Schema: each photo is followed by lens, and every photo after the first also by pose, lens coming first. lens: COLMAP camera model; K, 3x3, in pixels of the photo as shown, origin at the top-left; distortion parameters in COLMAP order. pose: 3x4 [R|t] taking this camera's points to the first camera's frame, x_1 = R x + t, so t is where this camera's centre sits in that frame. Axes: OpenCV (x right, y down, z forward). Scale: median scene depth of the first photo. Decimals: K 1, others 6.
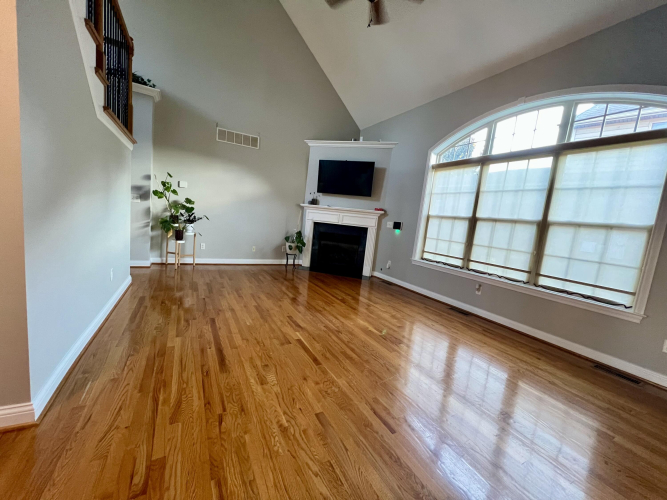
lens RADIAL K [[267.7, 0, 333.7], [0, 267.7, 253.1], [0, 0, 1]] dist [-0.003210, -0.000346]
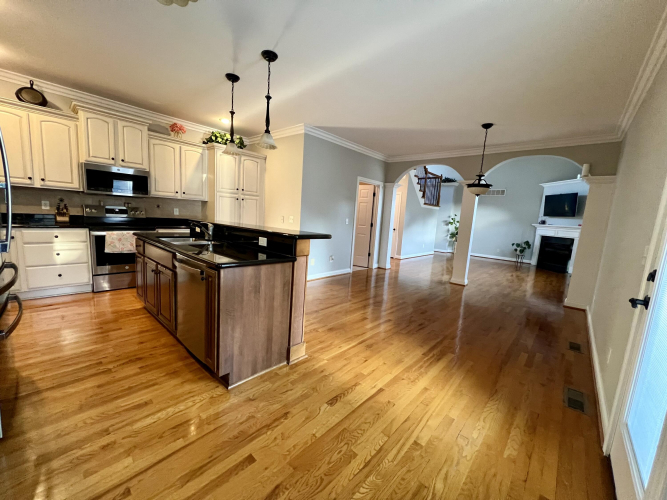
lens RADIAL K [[267.7, 0, 334.3], [0, 267.7, 252.3], [0, 0, 1]] dist [-0.003210, -0.000346]
pose [[0.340820, 0.047048, -0.938951, 1.034103], [-0.151197, 0.988489, -0.005351, 0.176986], [0.927891, 0.143790, 0.344011, -0.644606]]
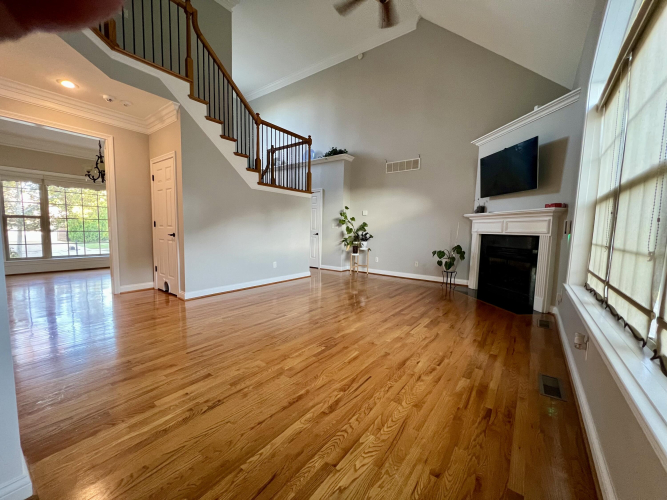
lens RADIAL K [[267.7, 0, 329.9], [0, 267.7, 249.6], [0, 0, 1]] dist [-0.003210, -0.000346]
pose [[0.402898, -0.024062, -0.914928, 0.526227], [-0.094850, 0.993174, -0.067888, 0.031724], [0.910317, 0.114133, 0.397866, 0.289468]]
